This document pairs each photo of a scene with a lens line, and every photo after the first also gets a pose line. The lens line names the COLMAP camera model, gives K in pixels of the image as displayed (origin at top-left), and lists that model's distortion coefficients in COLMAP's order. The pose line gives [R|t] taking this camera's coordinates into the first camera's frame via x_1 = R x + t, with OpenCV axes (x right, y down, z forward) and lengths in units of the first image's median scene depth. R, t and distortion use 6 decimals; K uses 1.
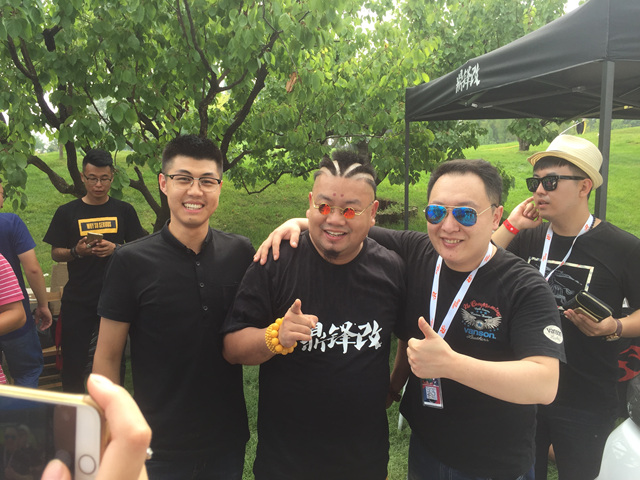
lens RADIAL K [[536.9, 0, 329.3], [0, 536.9, 240.4], [0, 0, 1]] dist [-0.011263, -0.012285]
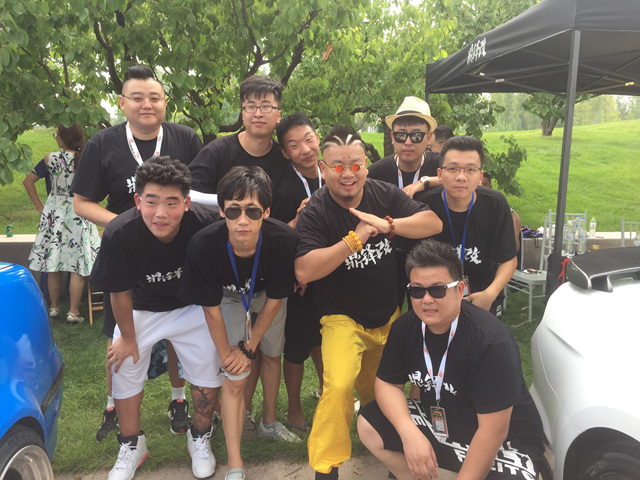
lens RADIAL K [[541.8, 0, 320.0], [0, 541.8, 240.0], [0, 0, 1]] dist [0.005188, -0.053304]
pose [[0.997723, 0.032506, -0.059095, -0.001099], [-0.031649, 0.999381, 0.015379, 0.074295], [0.059558, -0.013474, 0.998134, -0.150235]]
